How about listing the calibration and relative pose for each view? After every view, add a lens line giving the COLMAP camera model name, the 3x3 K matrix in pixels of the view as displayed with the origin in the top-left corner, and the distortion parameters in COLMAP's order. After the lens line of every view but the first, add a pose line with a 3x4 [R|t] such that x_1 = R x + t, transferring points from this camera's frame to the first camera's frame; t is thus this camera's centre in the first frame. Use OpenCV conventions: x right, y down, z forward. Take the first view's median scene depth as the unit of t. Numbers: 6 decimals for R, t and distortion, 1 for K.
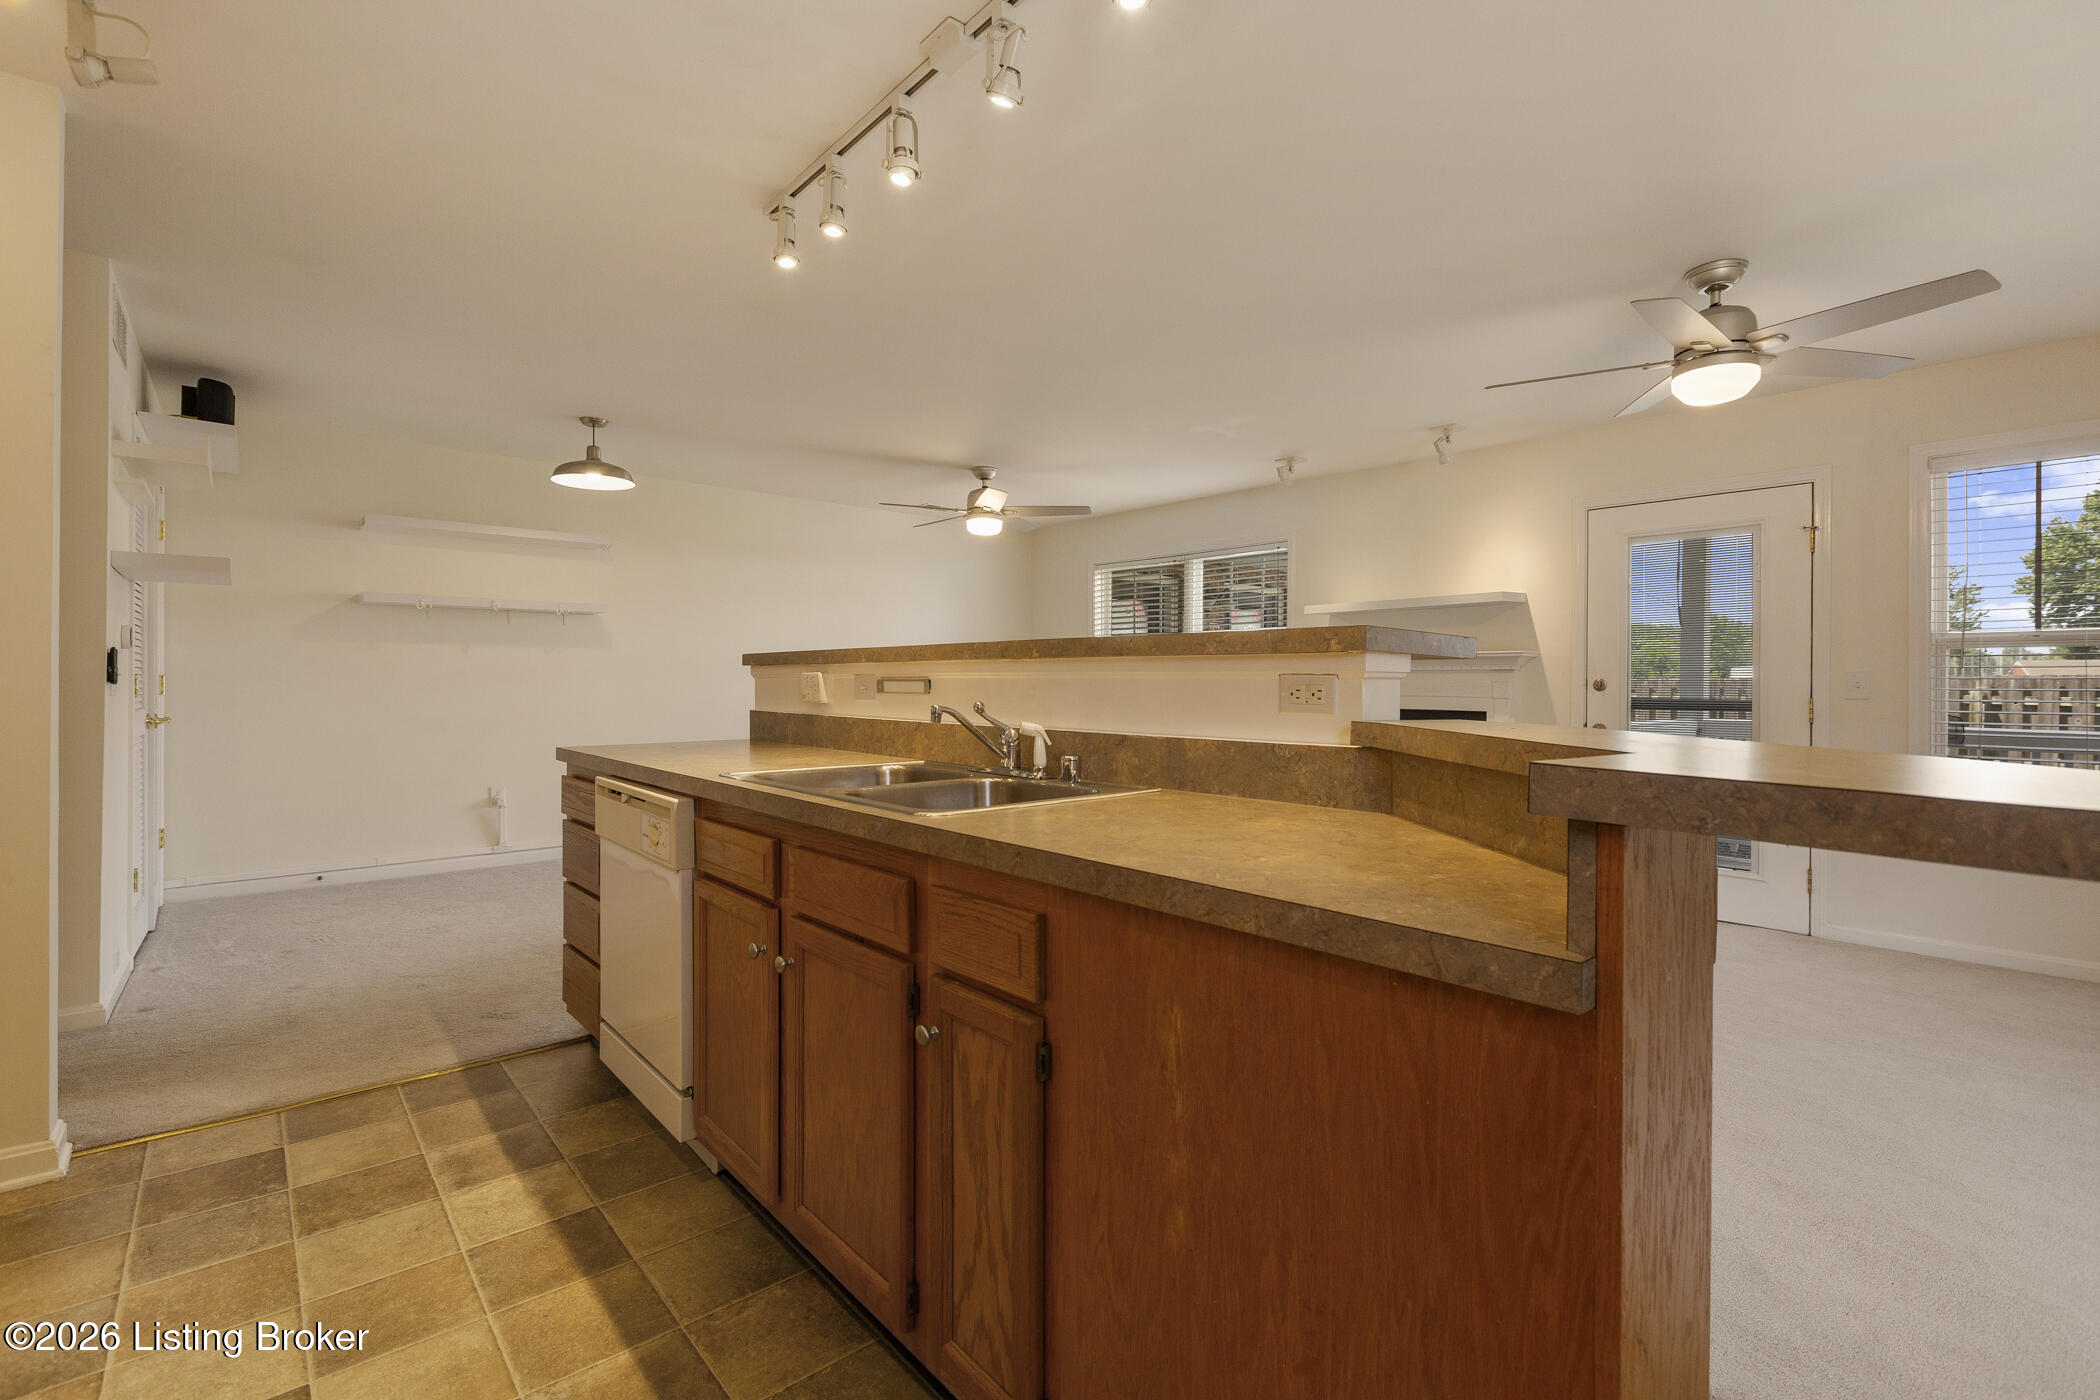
lens RADIAL K [[931.0, 0, 1039.8], [0, 931.0, 673.5], [0, 0, 1]] dist [-0.001760, -0.001158]
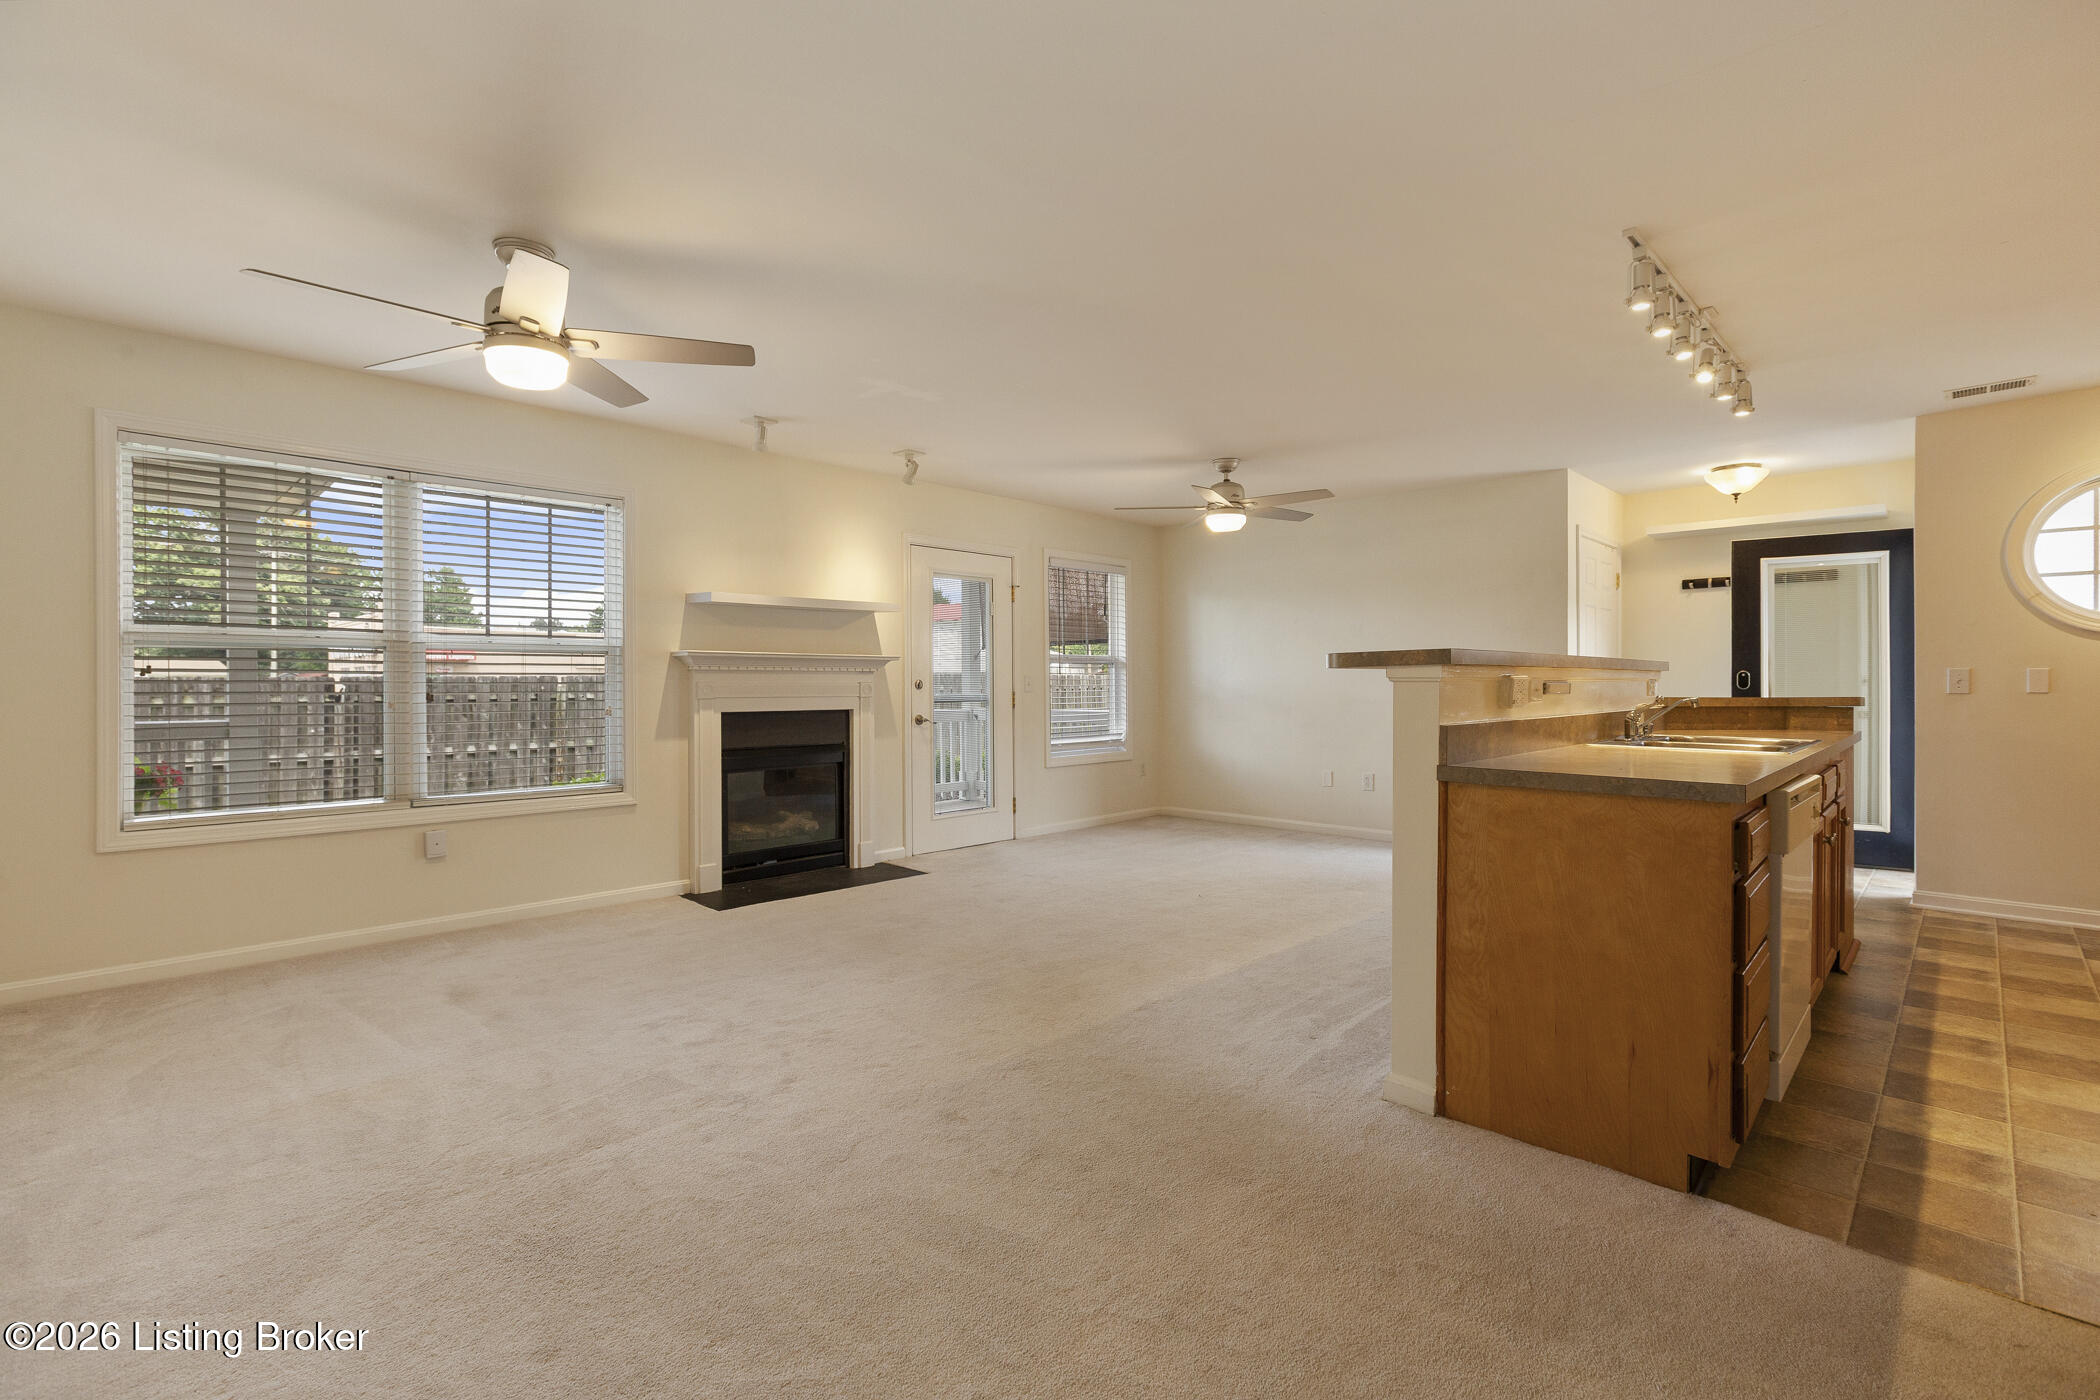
lens RADIAL K [[931.0, 0, 1030.2], [0, 931.0, 690.3], [0, 0, 1]] dist [-0.001760, -0.001158]
pose [[-0.071684, -0.012337, 0.997351, -1.116417], [-0.008647, 0.999894, 0.011747, 0.007983], [-0.997390, -0.007782, -0.071783, 1.520444]]
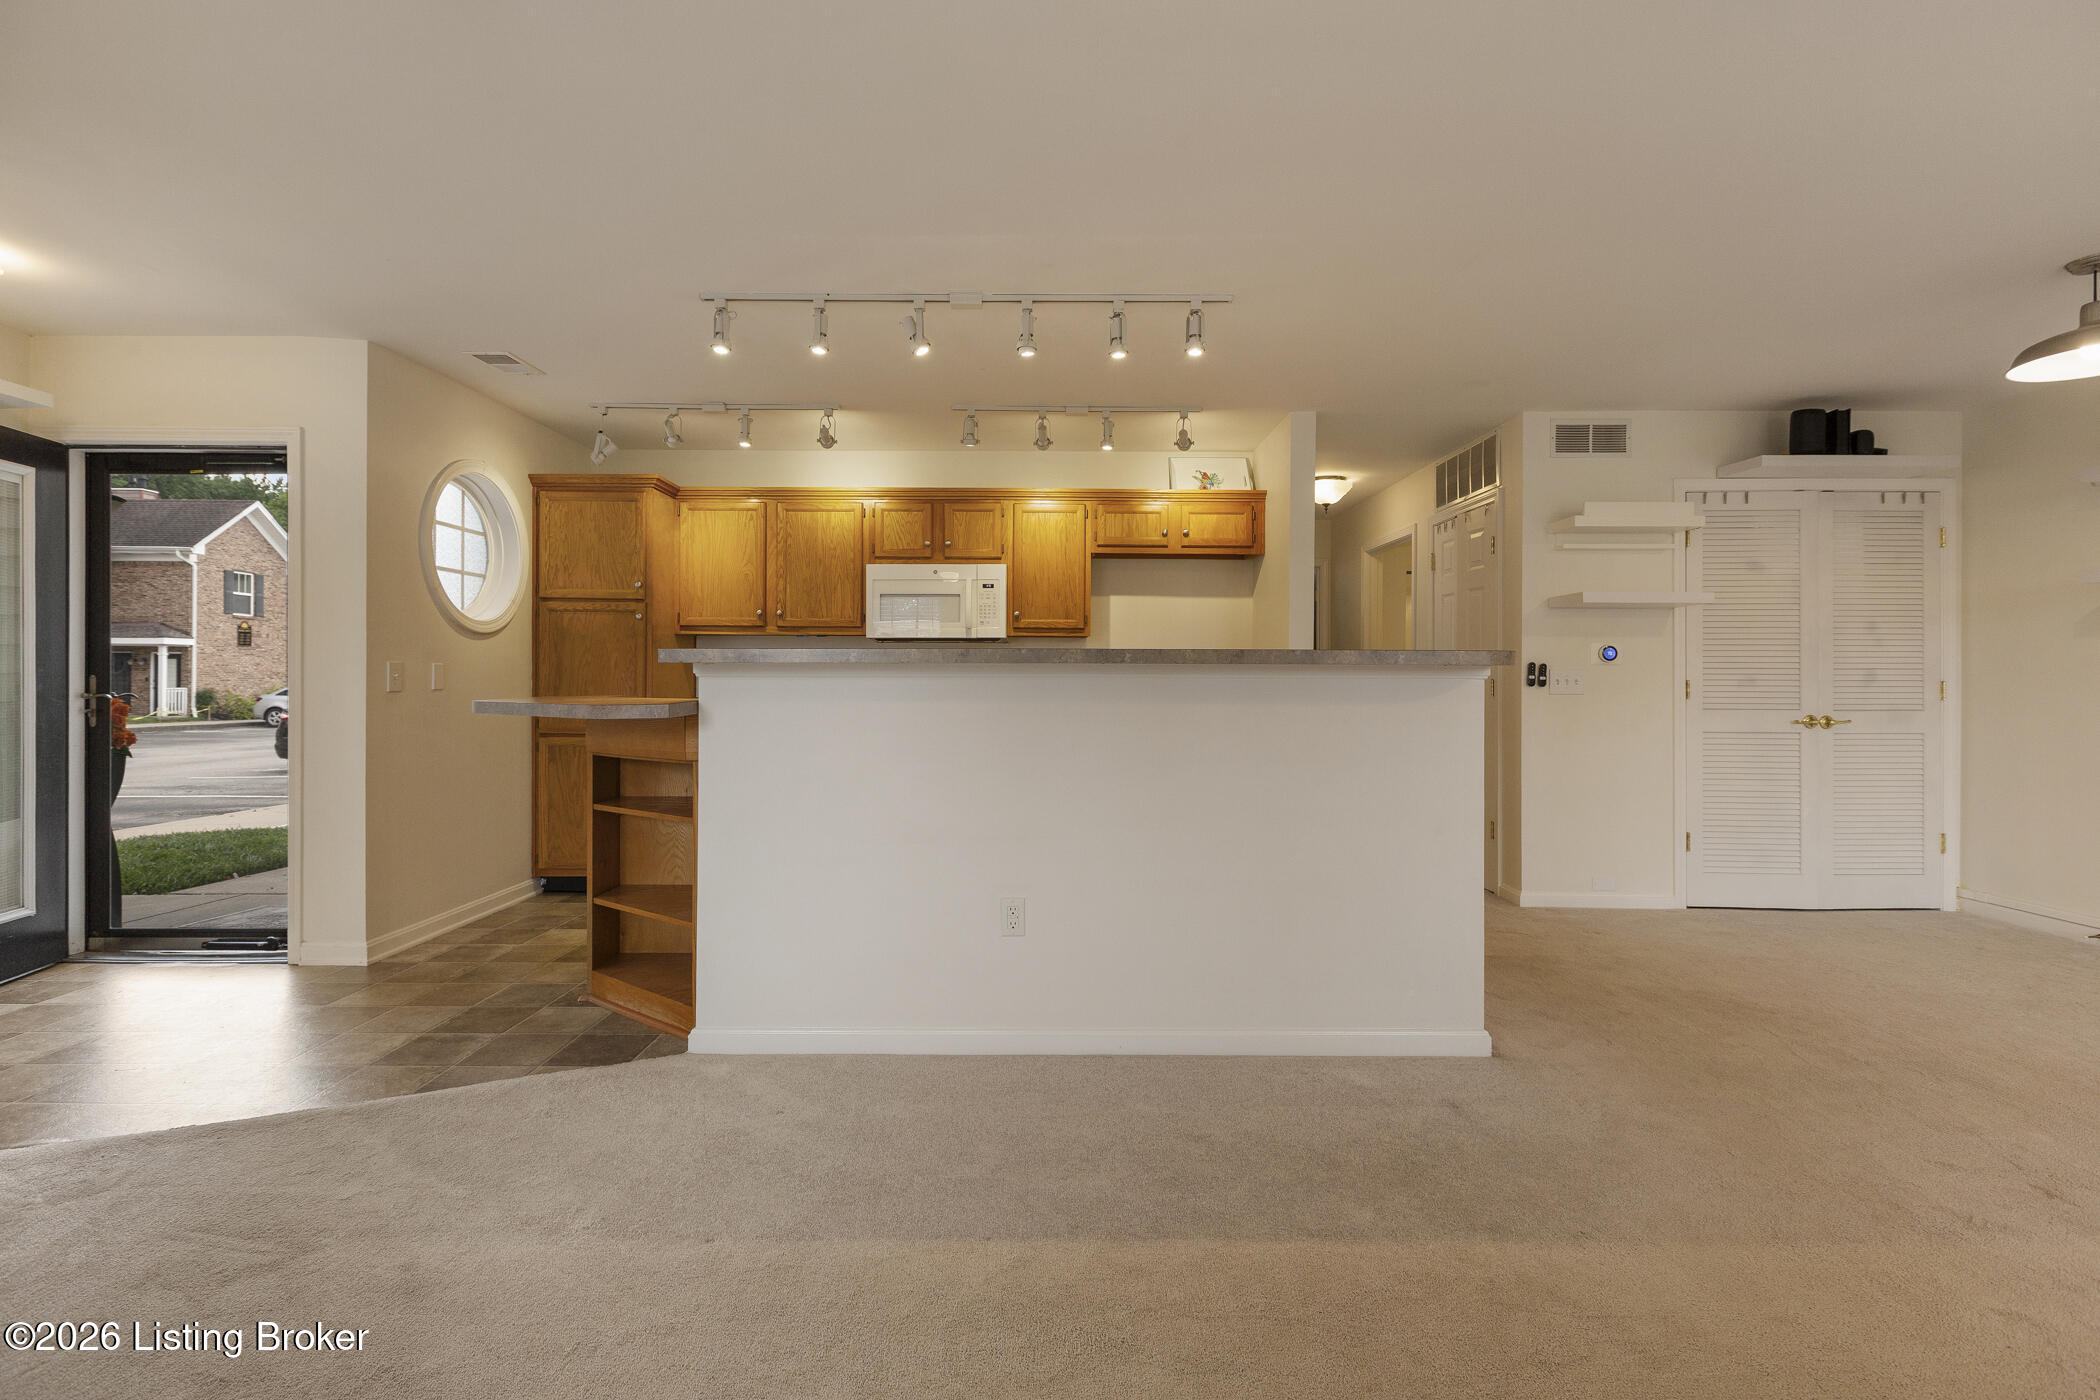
lens RADIAL K [[931.0, 0, 1048.9], [0, 931.0, 678.0], [0, 0, 1]] dist [-0.001760, -0.001158]
pose [[-0.653072, -0.009152, -0.757240, 0.656459], [0.000816, 0.999918, -0.012788, 0.015887], [0.757295, -0.008969, -0.653011, 1.393174]]
